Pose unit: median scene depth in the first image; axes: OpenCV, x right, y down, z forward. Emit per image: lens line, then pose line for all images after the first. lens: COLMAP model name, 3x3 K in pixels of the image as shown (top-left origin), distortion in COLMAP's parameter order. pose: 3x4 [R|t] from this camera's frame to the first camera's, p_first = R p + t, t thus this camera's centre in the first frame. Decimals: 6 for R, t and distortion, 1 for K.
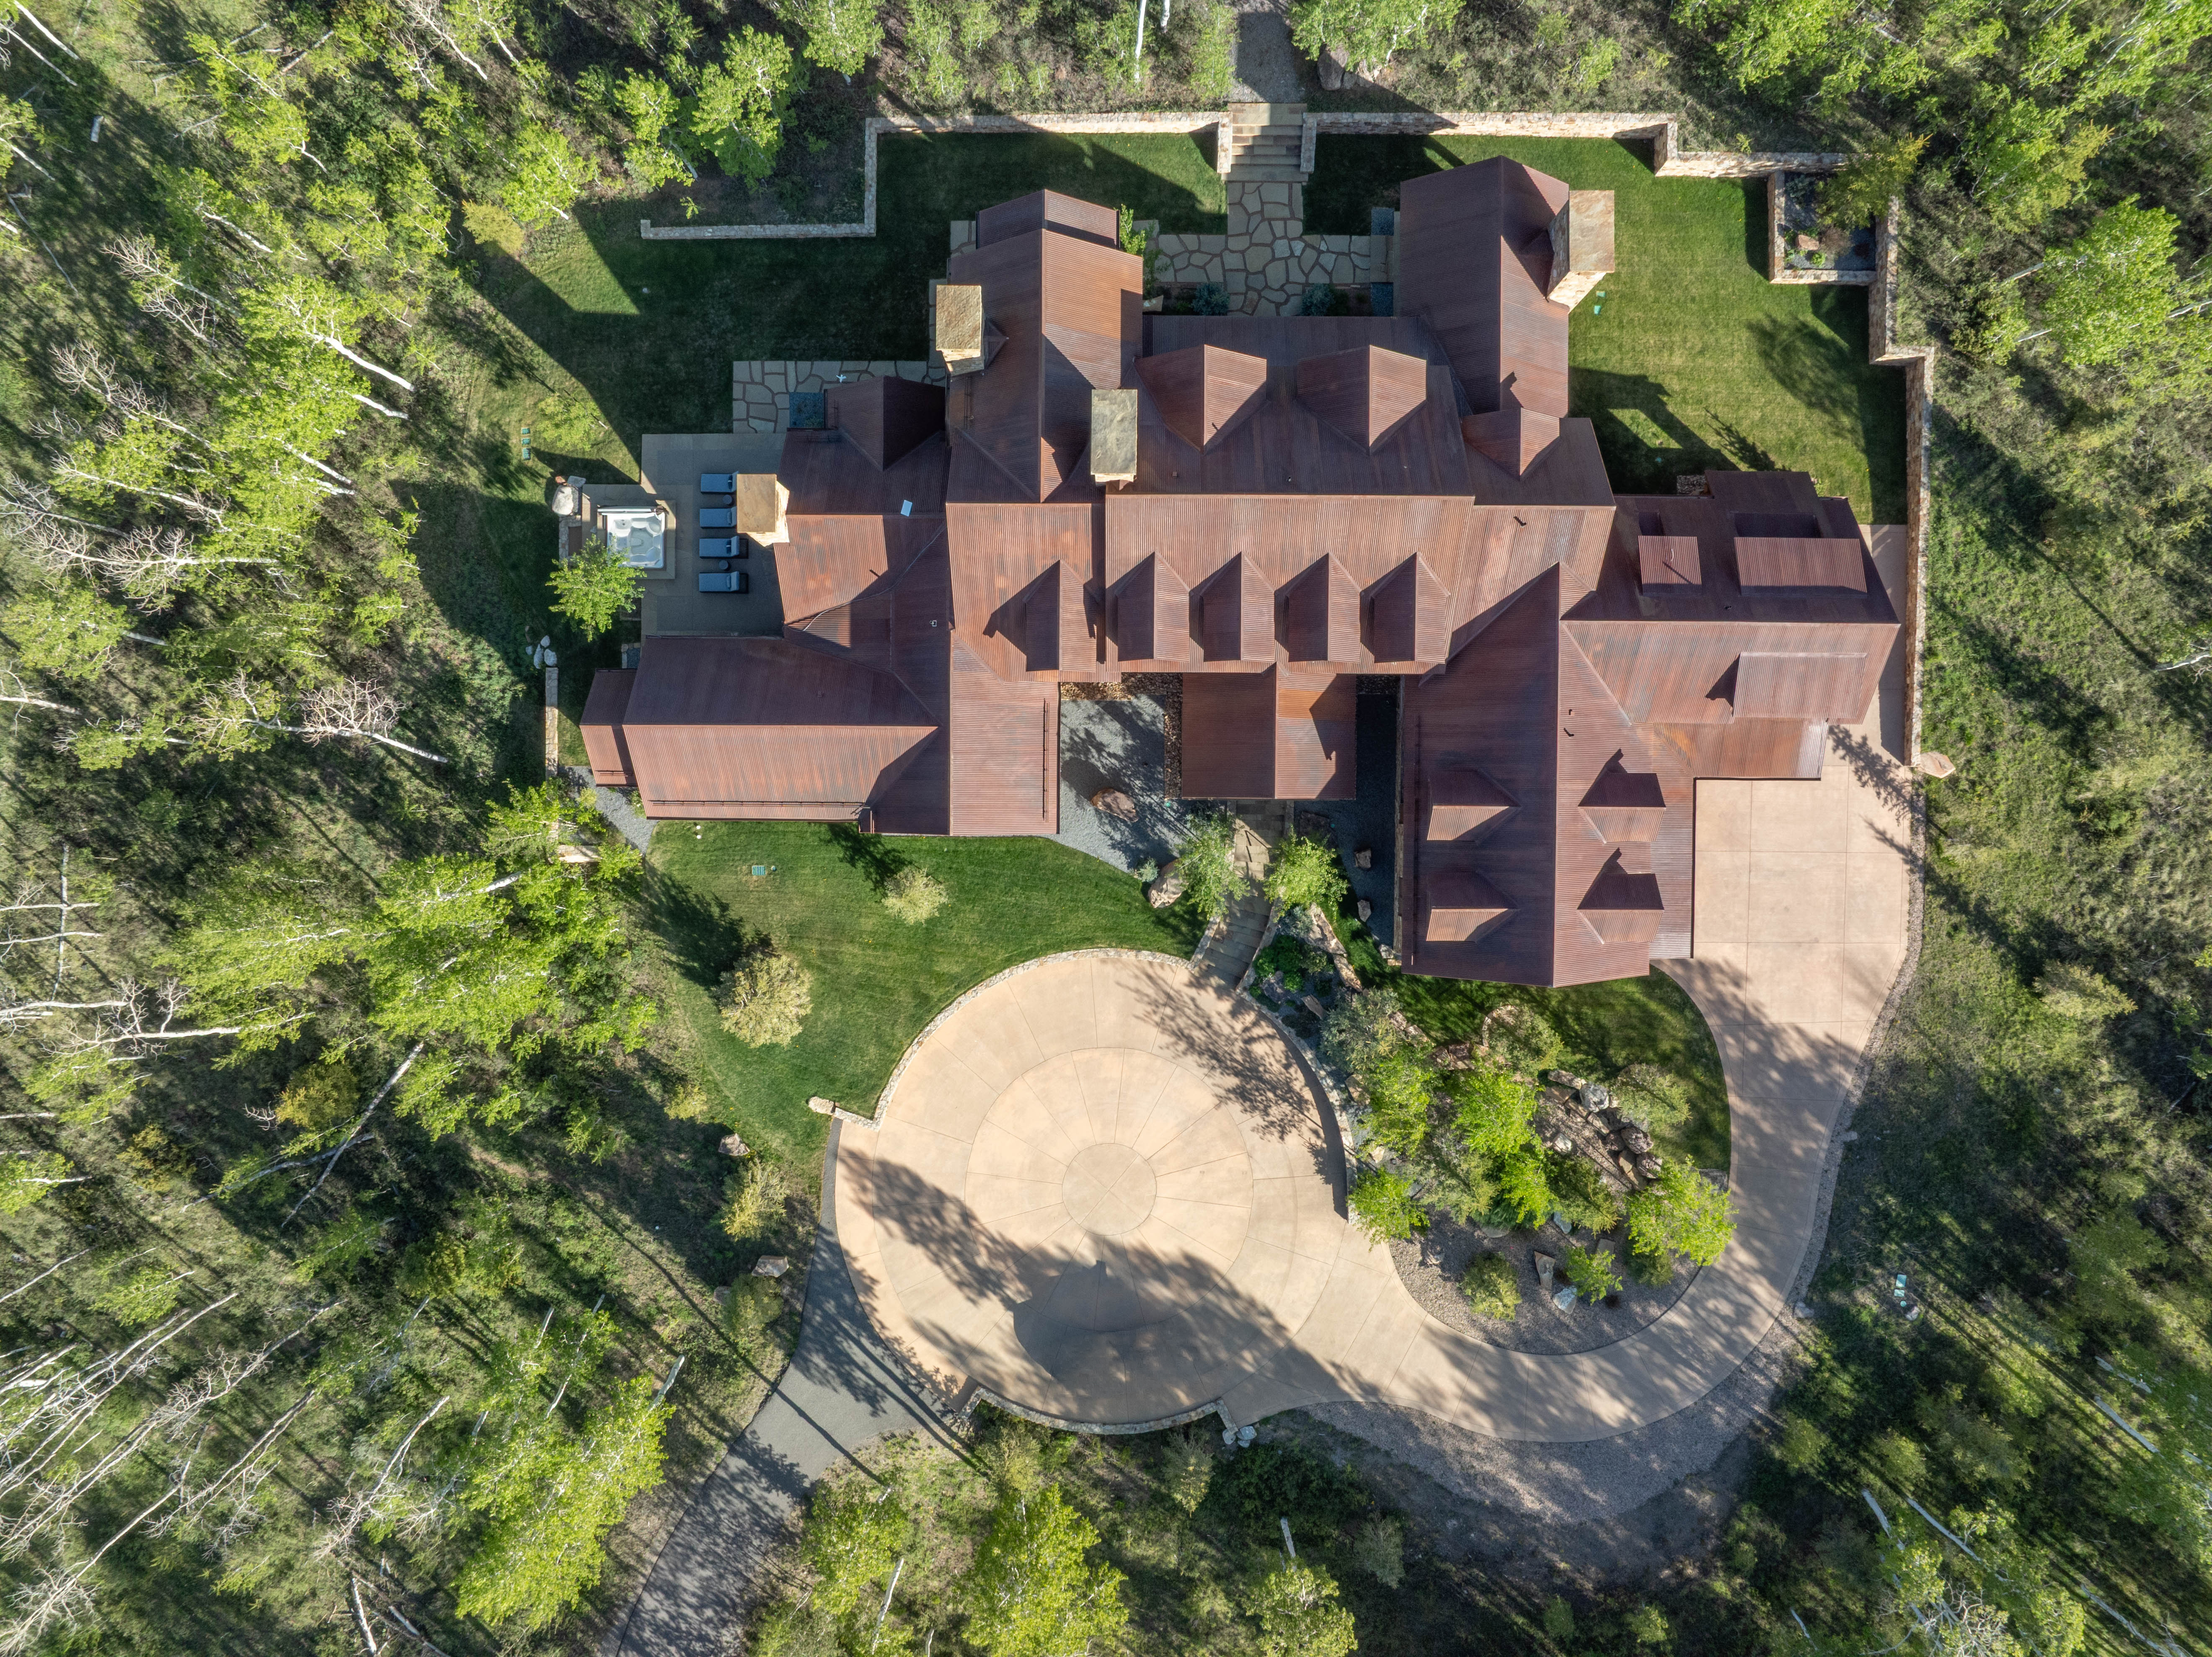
lens RADIAL K [[1543.8, 0, 1103.6], [0, 1543.8, 833.8], [0, 0, 1]] dist [-0.008380, -0.042000]
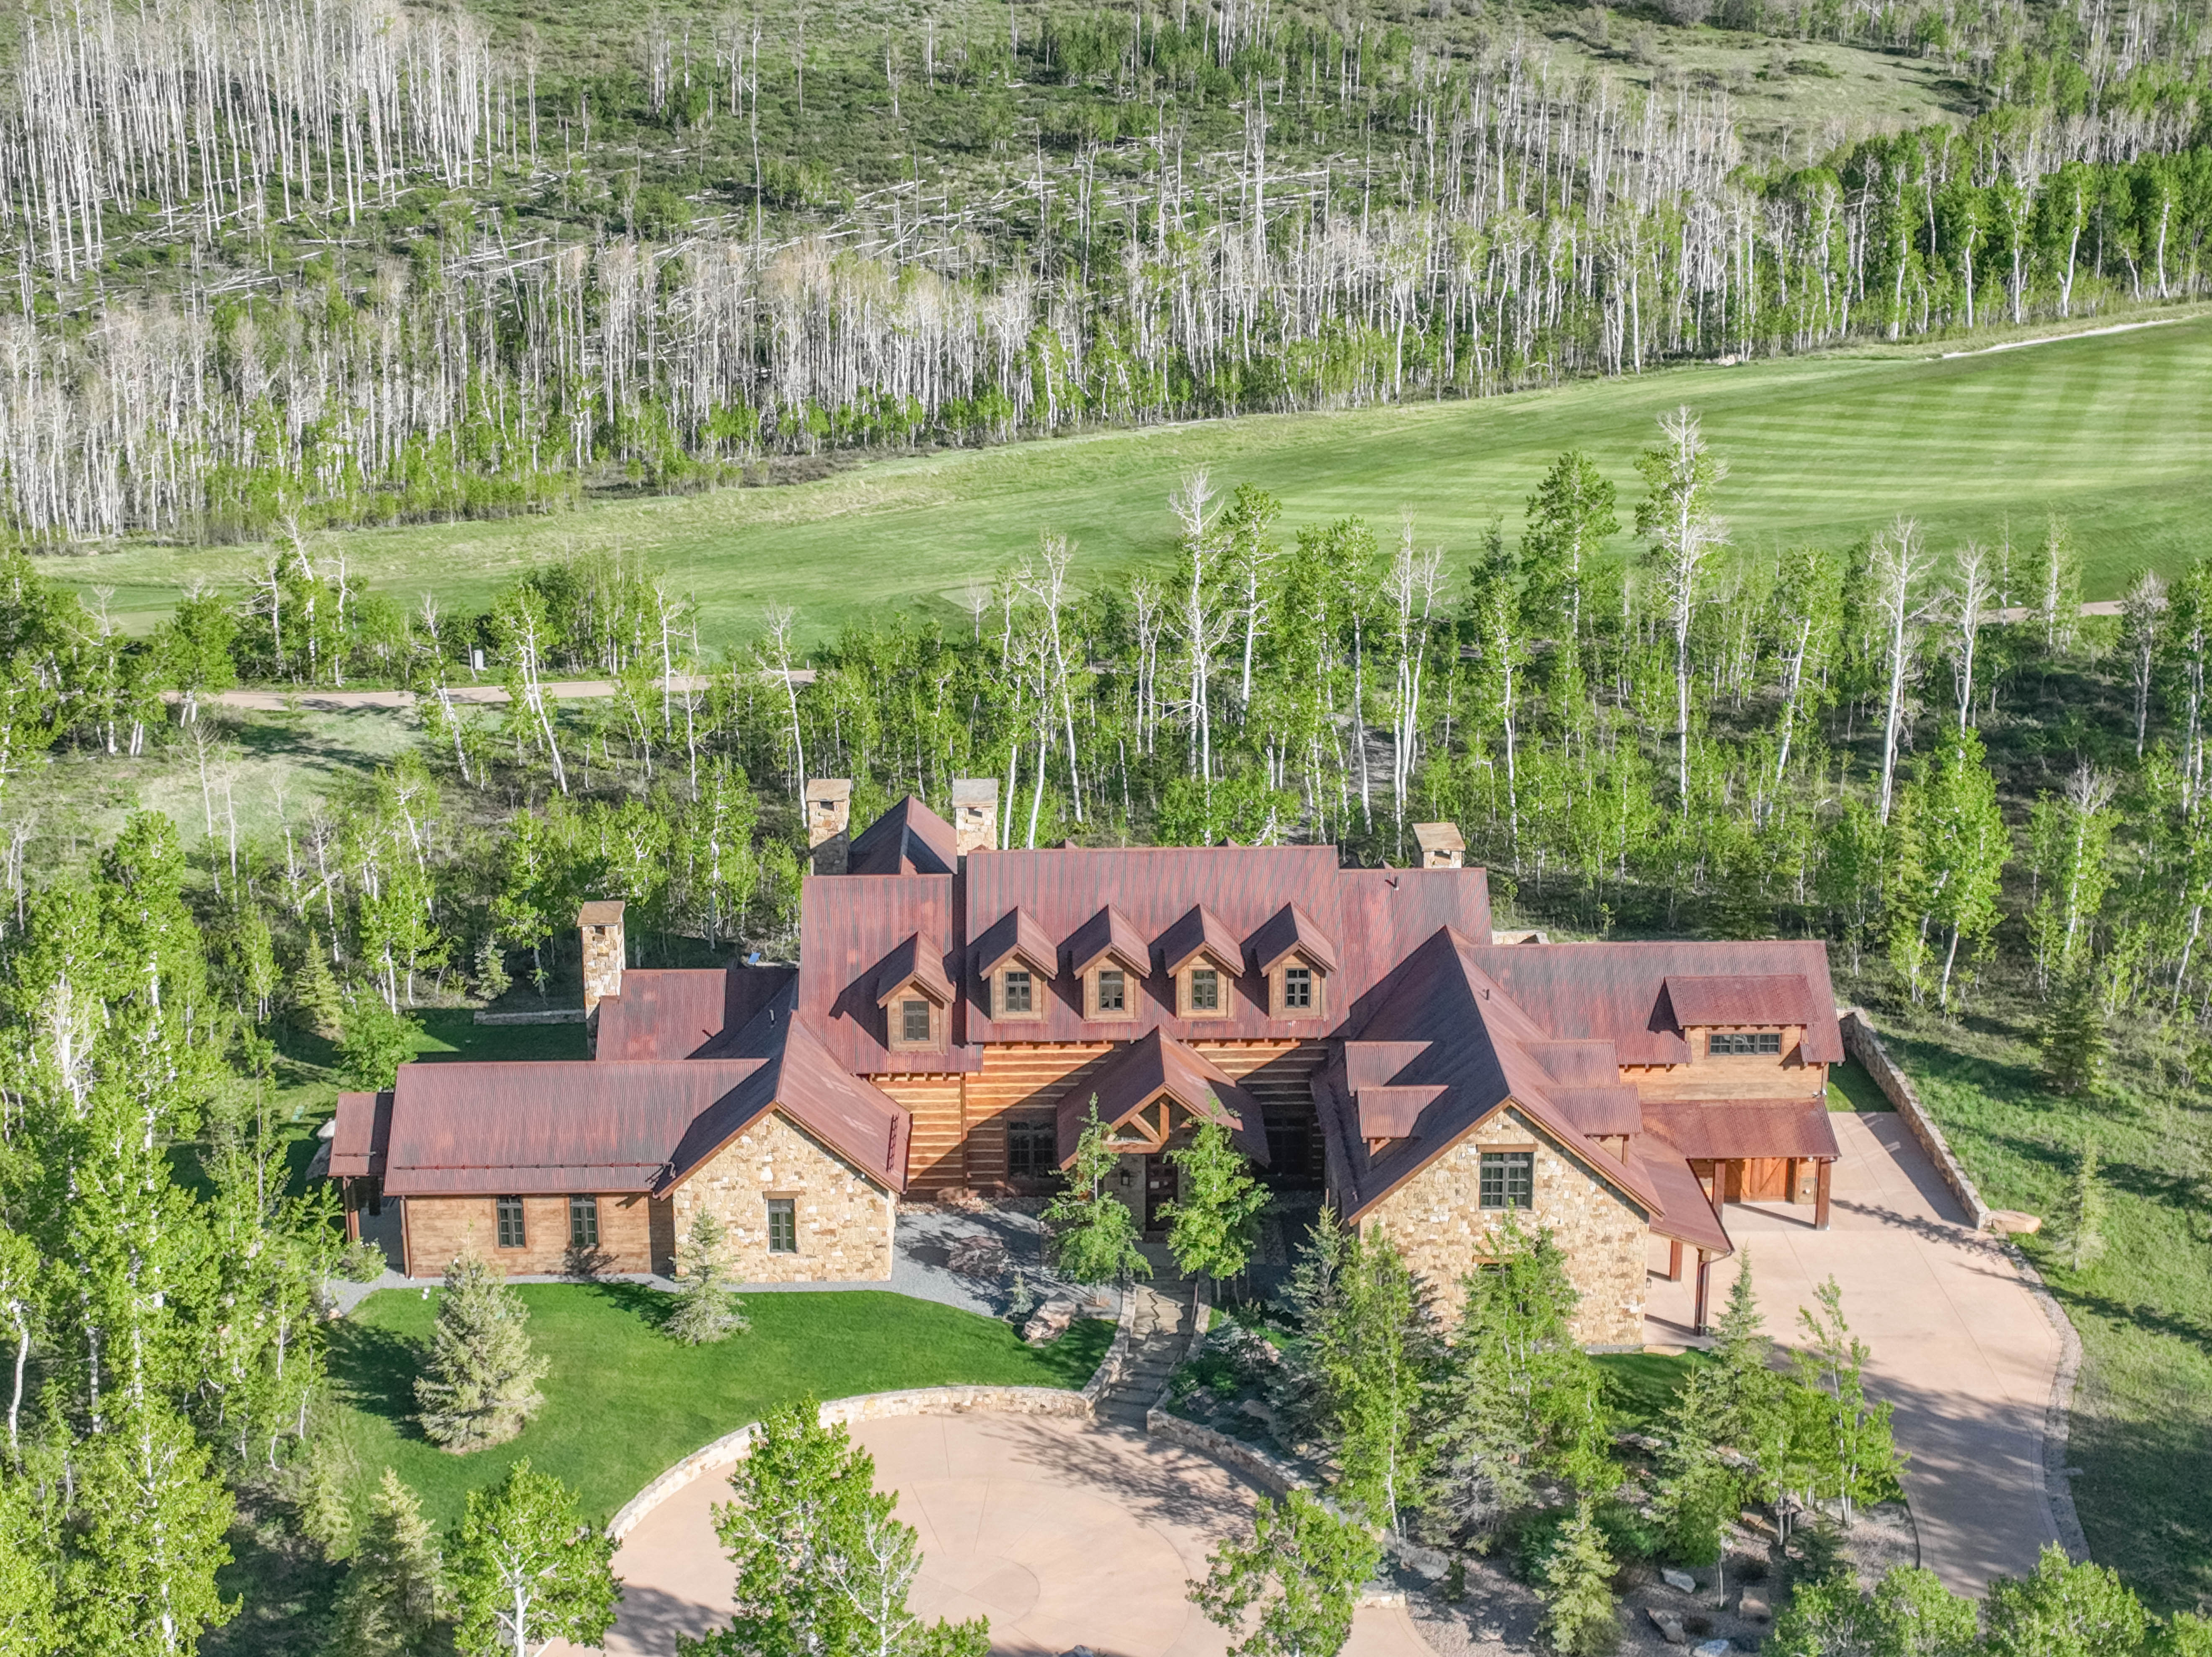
lens RADIAL K [[3176.9, 0, 1106.0], [0, 3176.9, 828.5], [0, 0, 1]] dist [0.028766, 0.036583]
pose [[0.999429, -0.002729, 0.033682, 0.018197], [0.033092, 0.280983, -0.959142, 1.426473], [-0.006847, 0.959709, 0.280912, 0.338178]]
